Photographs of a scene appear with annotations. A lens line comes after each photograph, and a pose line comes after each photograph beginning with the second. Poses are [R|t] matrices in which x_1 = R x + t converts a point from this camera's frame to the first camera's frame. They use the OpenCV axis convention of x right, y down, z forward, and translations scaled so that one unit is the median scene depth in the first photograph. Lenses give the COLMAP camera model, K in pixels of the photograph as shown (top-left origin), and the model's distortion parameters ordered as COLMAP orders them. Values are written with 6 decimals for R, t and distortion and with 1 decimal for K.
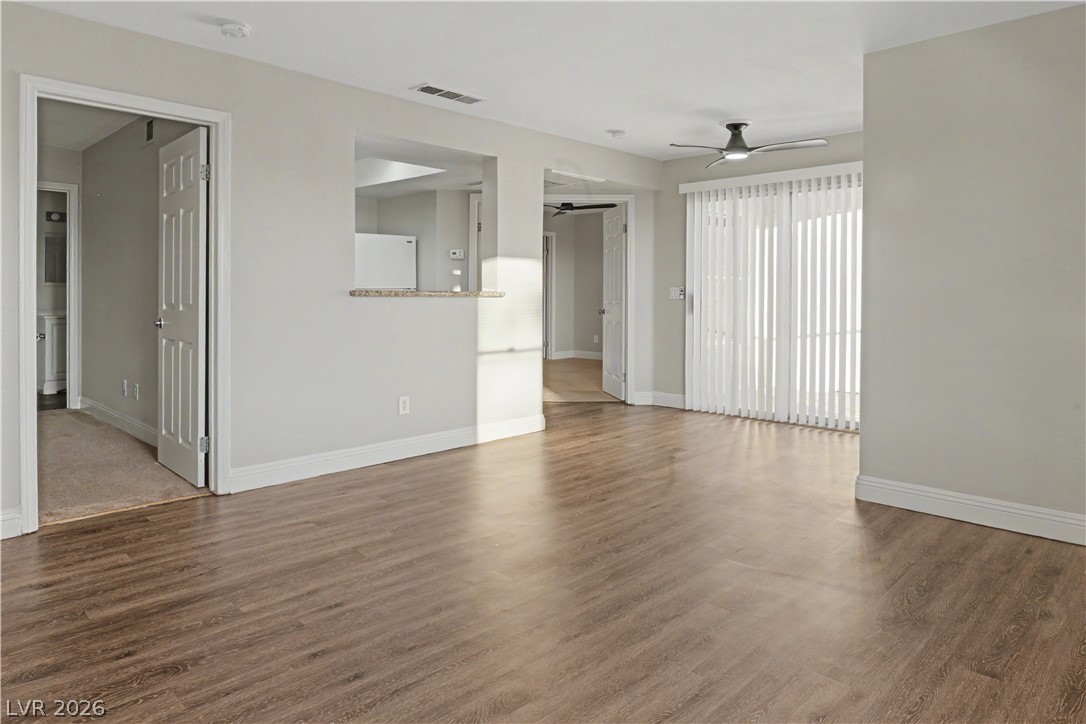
lens RADIAL K [[652.7, 0, 542.3], [0, 652.7, 347.1], [0, 0, 1]] dist [0.002292, 0.002162]
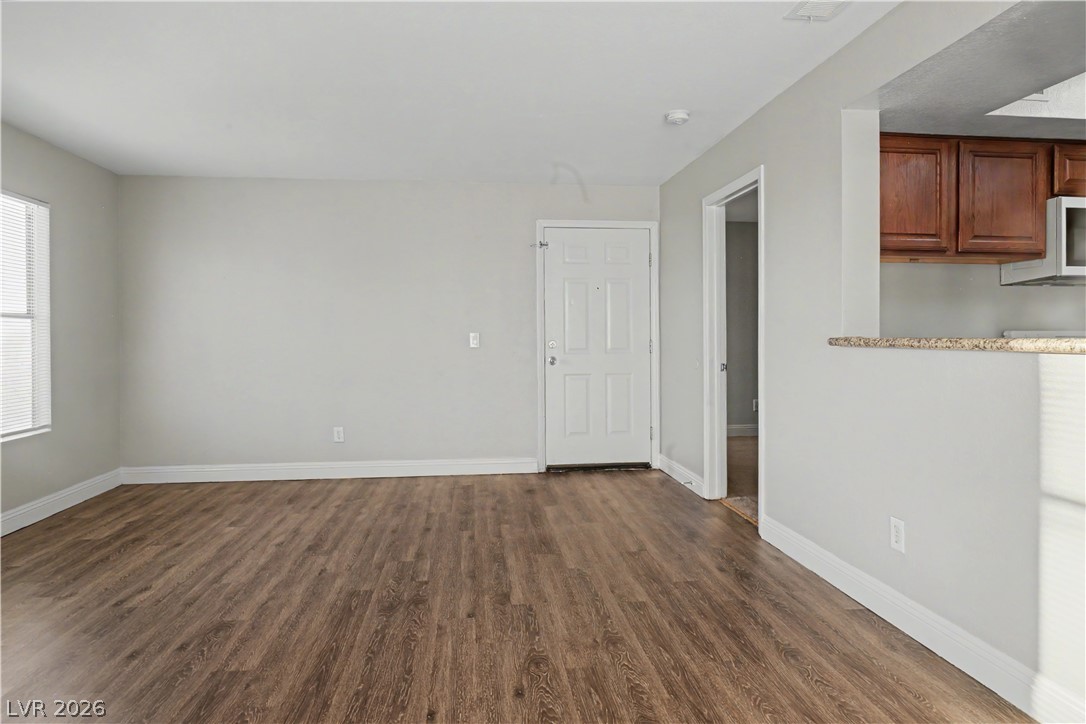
lens RADIAL K [[652.7, 0, 542.3], [0, 652.7, 347.1], [0, 0, 1]] dist [0.002292, 0.002162]
pose [[-0.617090, 0.004894, -0.786877, 0.463335], [-0.064085, 0.996346, 0.056453, -0.094216], [0.784279, 0.085264, -0.614522, 1.158940]]
